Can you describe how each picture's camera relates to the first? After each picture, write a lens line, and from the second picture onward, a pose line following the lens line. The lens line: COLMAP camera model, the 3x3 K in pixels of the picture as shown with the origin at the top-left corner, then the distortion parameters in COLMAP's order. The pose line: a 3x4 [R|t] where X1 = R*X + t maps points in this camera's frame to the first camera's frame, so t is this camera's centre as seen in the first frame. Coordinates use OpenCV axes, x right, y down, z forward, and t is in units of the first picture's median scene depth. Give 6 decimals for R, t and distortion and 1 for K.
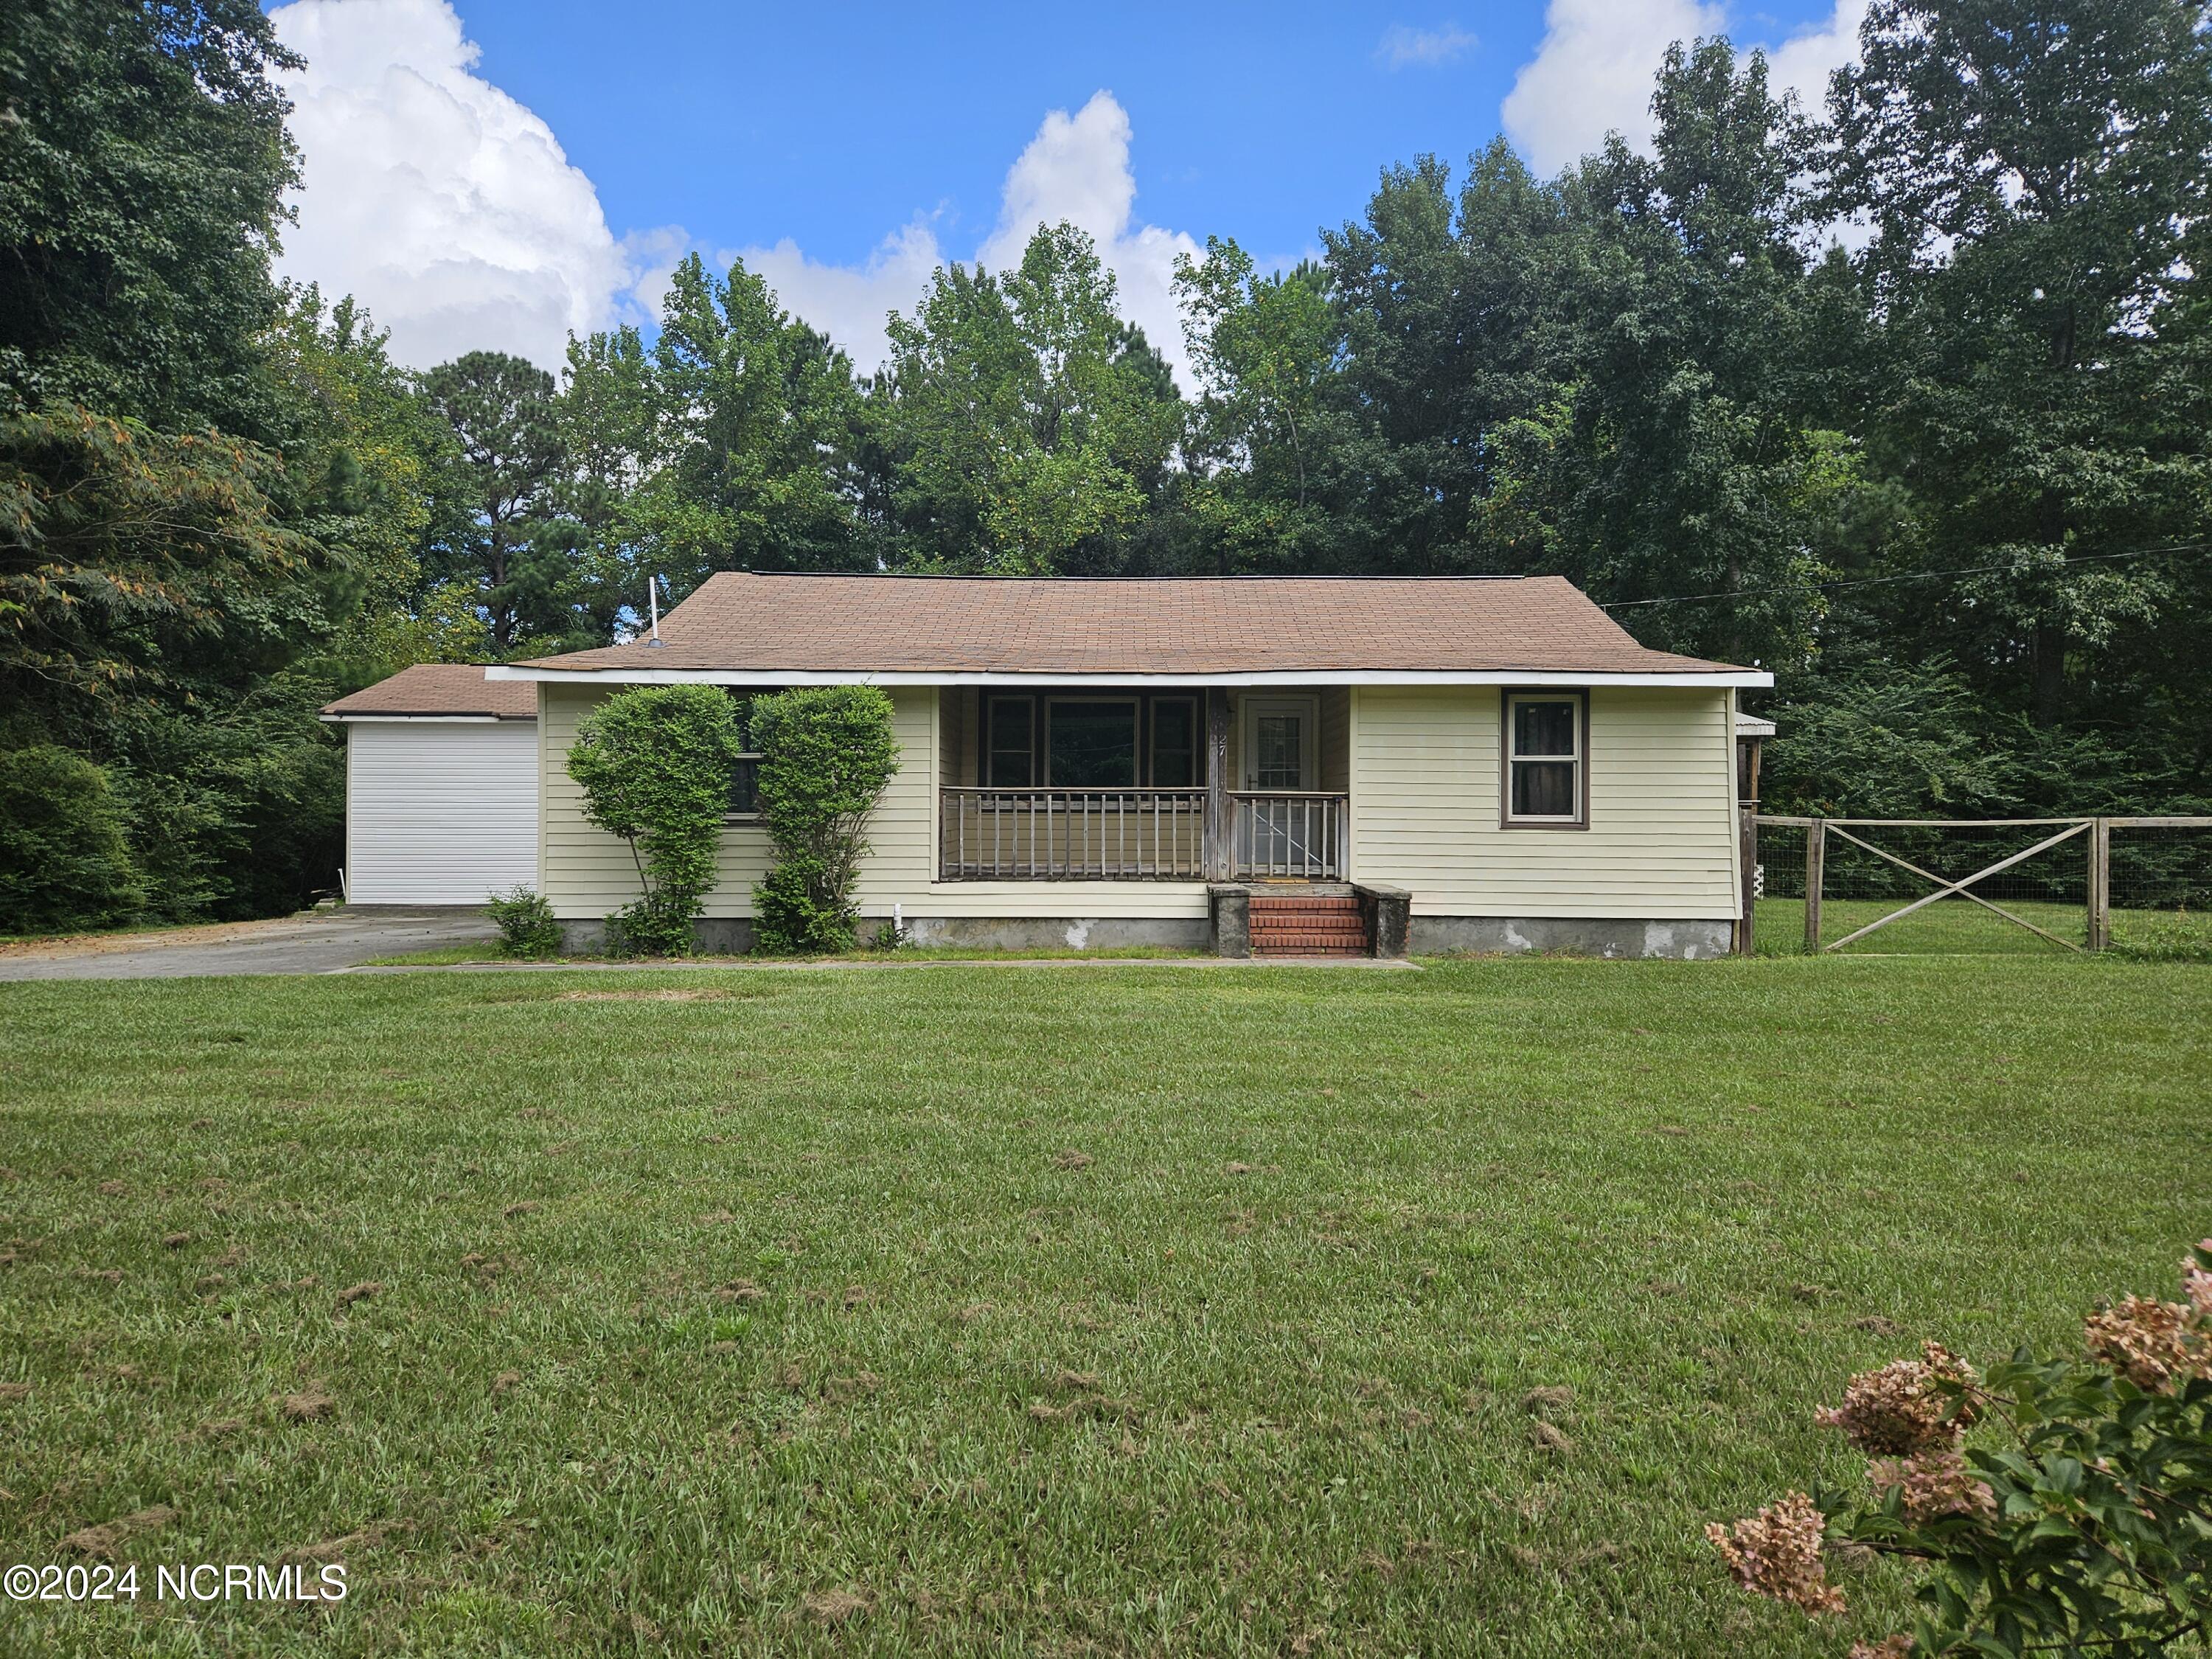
lens RADIAL K [[1484.6, 0, 1110.9], [0, 1484.6, 819.9], [0, 0, 1]] dist [0.058755, -0.047794]
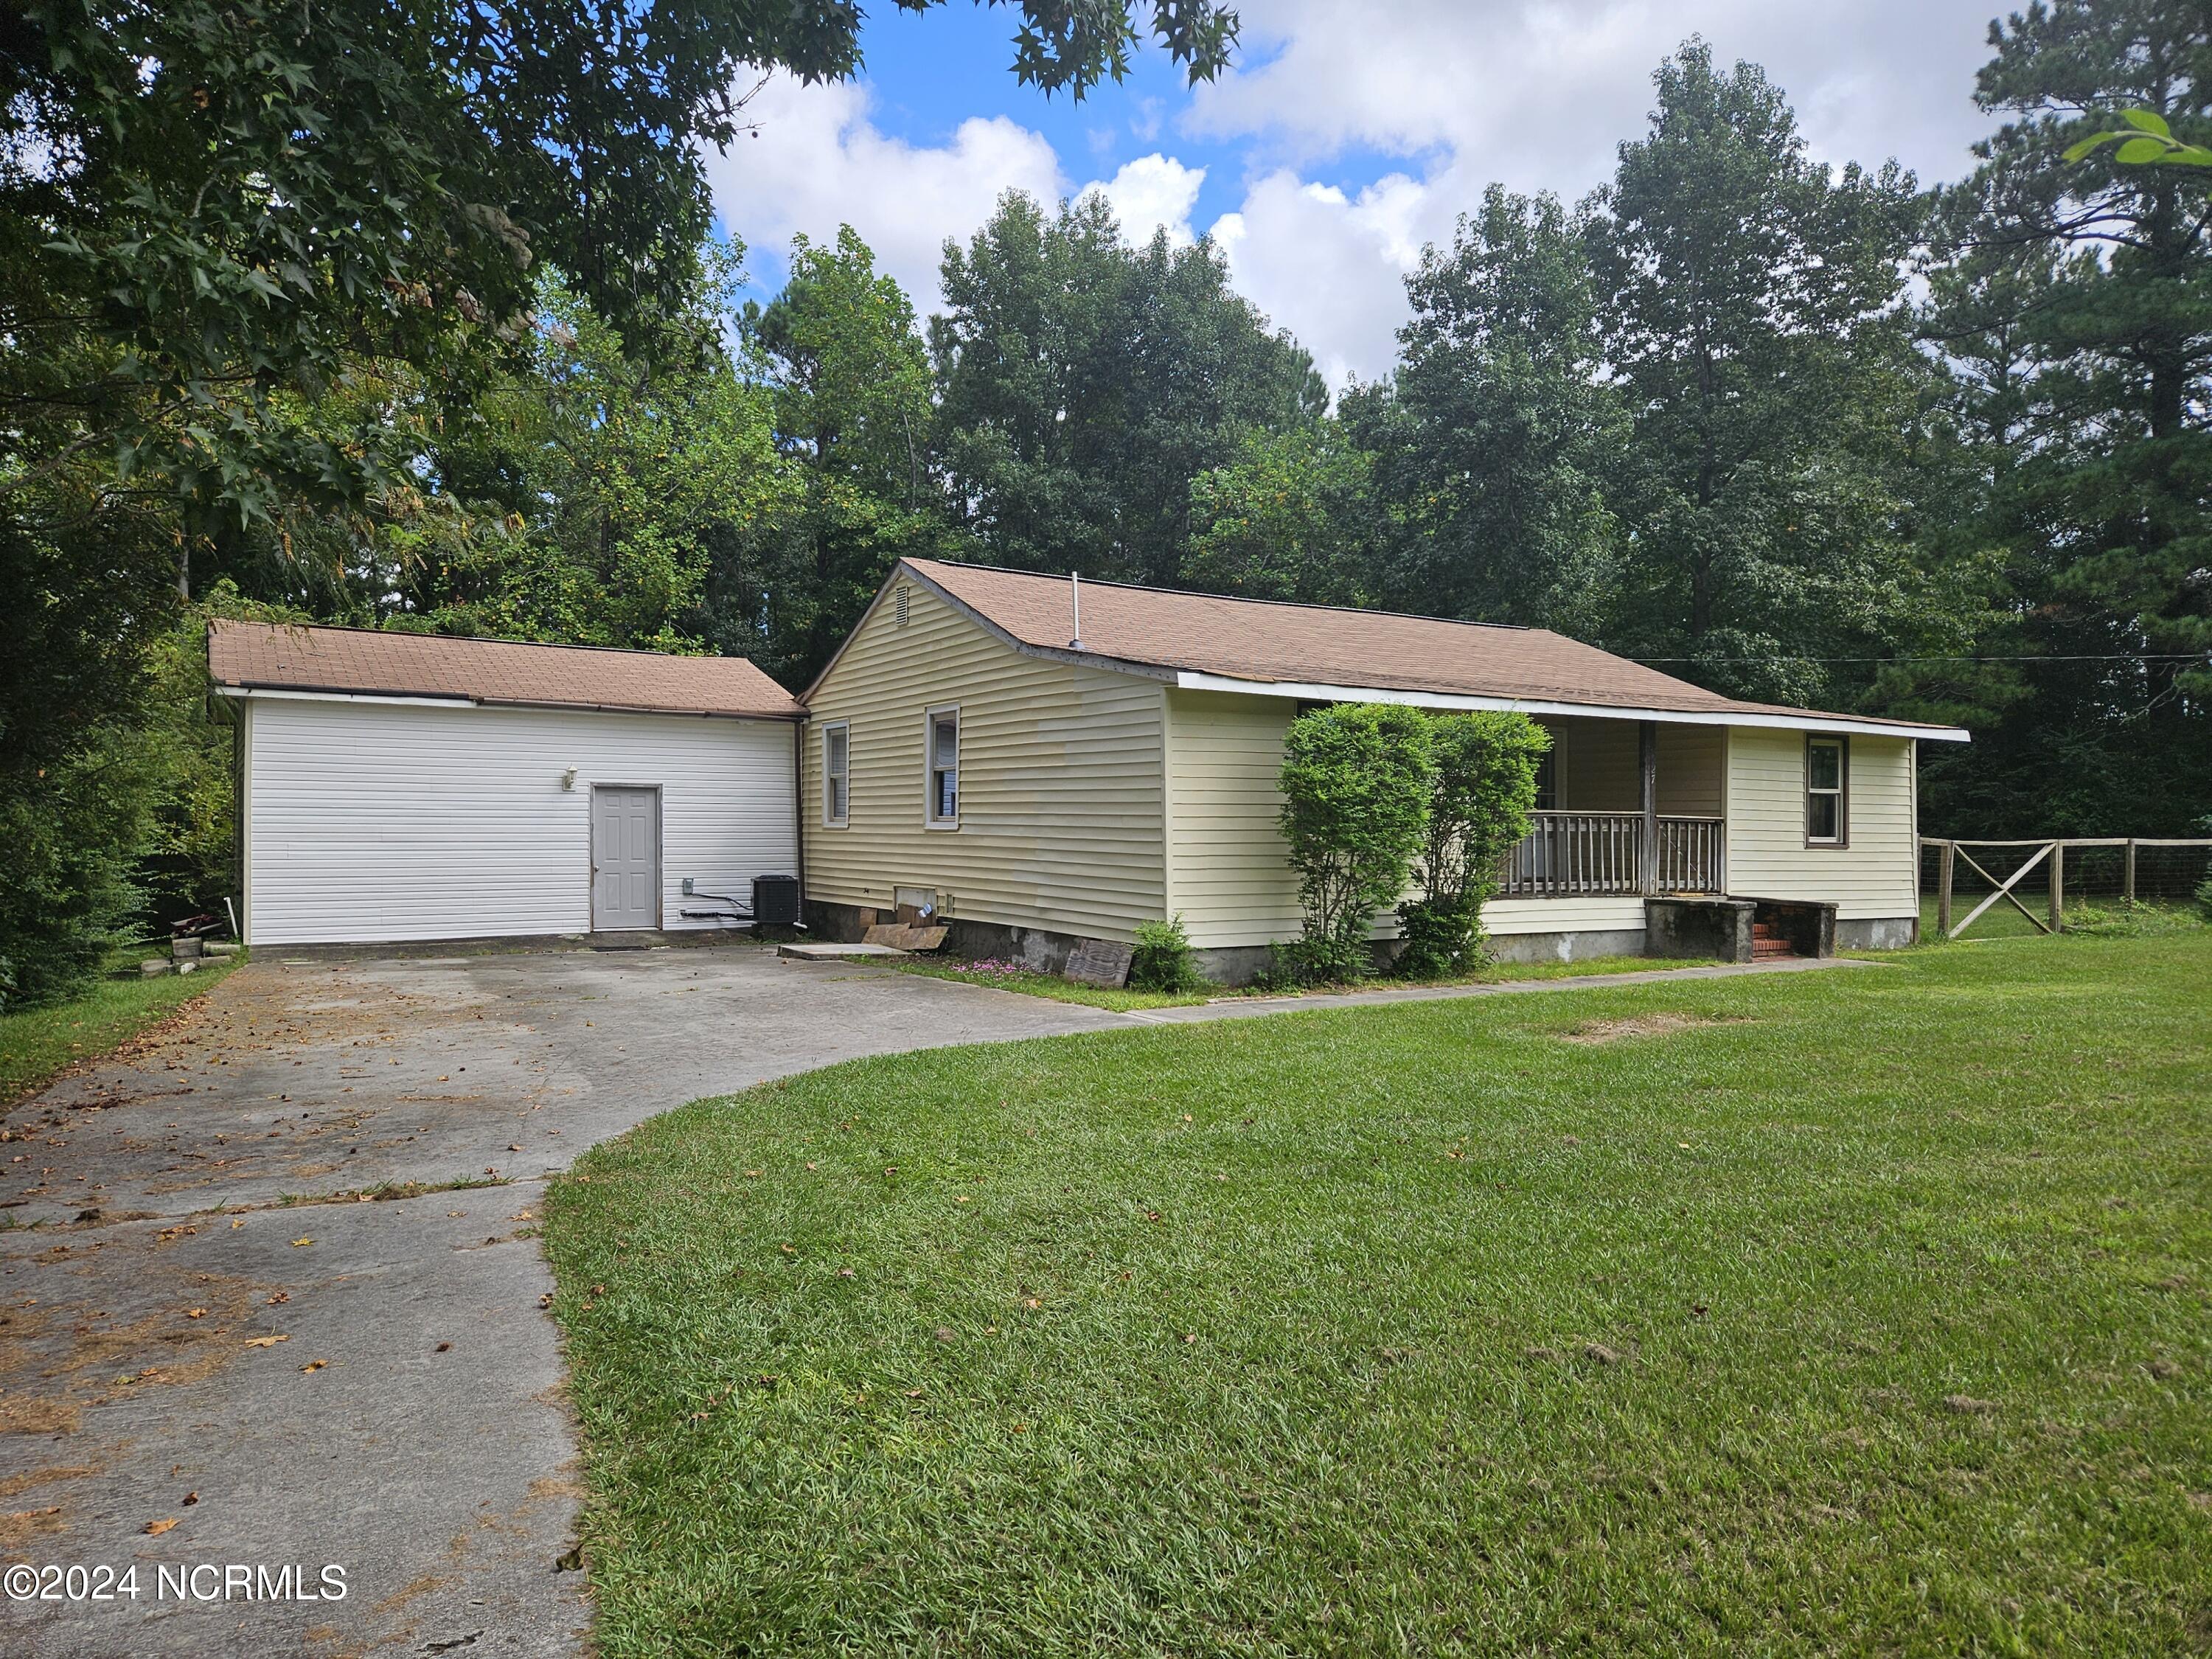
lens RADIAL K [[1484.6, 0, 1109.5], [0, 1484.6, 837.2], [0, 0, 1]] dist [0.058755, -0.047794]
pose [[0.854337, 0.001530, 0.519717, -0.864276], [-0.006798, 0.999943, 0.008232, -0.009487], [-0.519675, -0.010566, 0.854299, 0.244477]]
